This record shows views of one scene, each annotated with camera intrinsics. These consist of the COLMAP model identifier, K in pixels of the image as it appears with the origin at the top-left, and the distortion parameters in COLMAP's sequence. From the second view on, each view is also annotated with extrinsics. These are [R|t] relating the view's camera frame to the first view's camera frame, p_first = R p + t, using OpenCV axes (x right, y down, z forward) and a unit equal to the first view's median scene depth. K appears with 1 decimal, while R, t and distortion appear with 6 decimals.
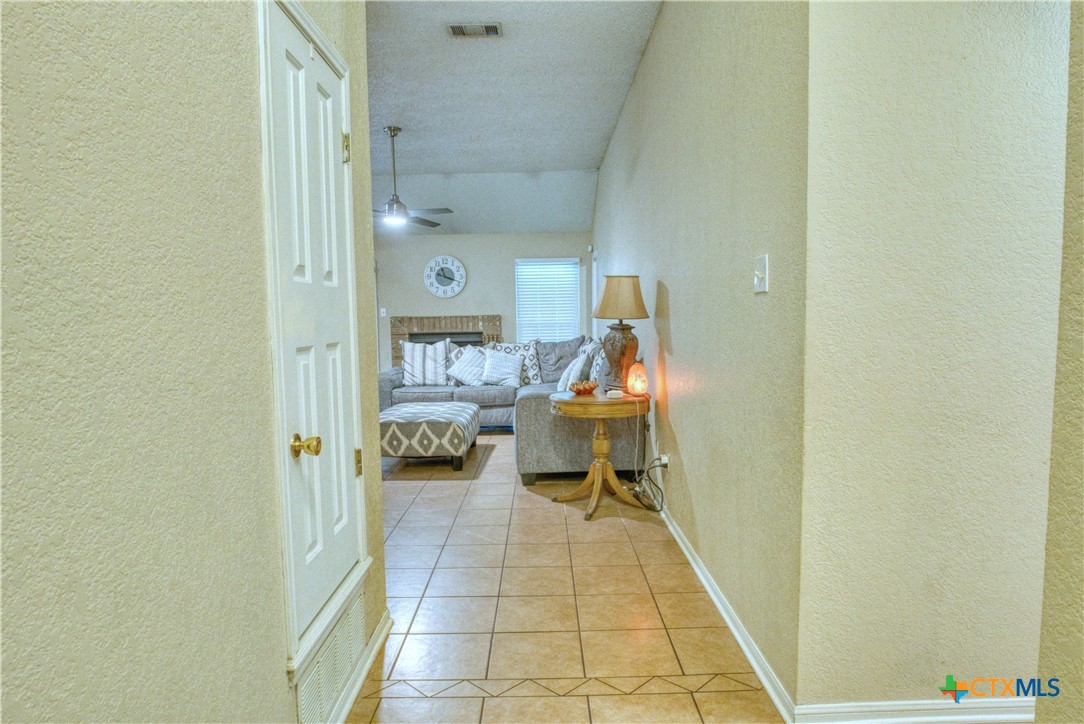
lens RADIAL K [[668.0, 0, 543.8], [0, 668.0, 369.1], [0, 0, 1]] dist [-0.025452, -0.001770]
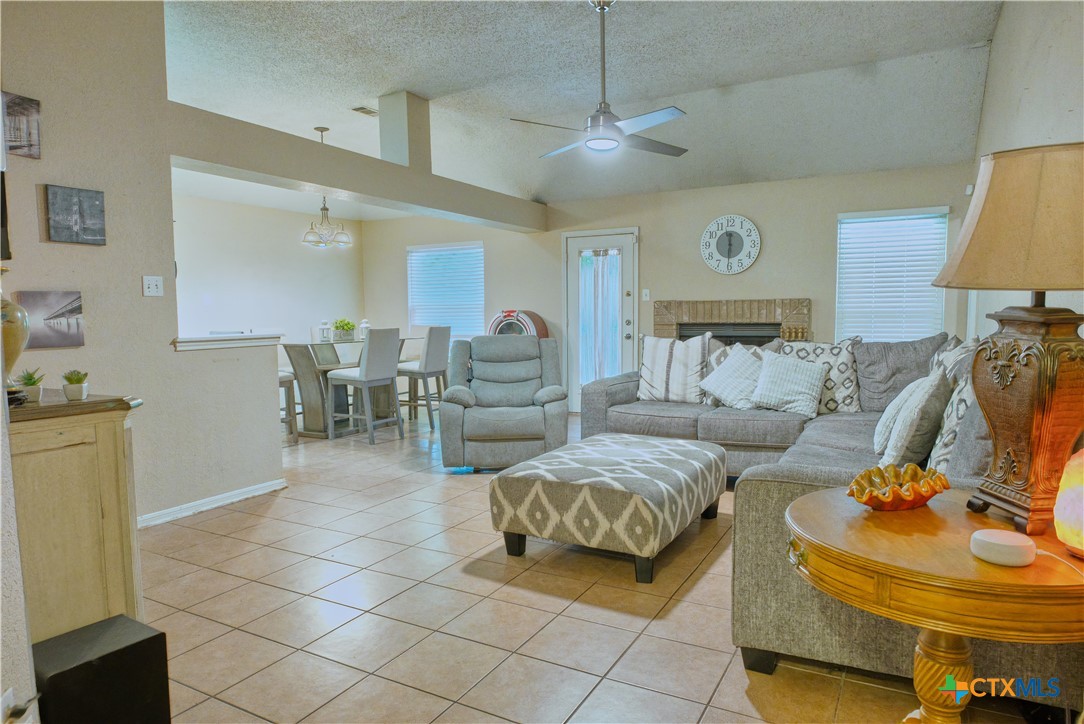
lens RADIAL K [[668.0, 0, 543.8], [0, 668.0, 369.1], [0, 0, 1]] dist [-0.025452, -0.001770]
pose [[0.873252, 0.049490, -0.484750, 0.036408], [-0.041464, 0.998768, 0.027272, -0.021175], [0.485502, -0.003715, 0.874228, 0.351847]]
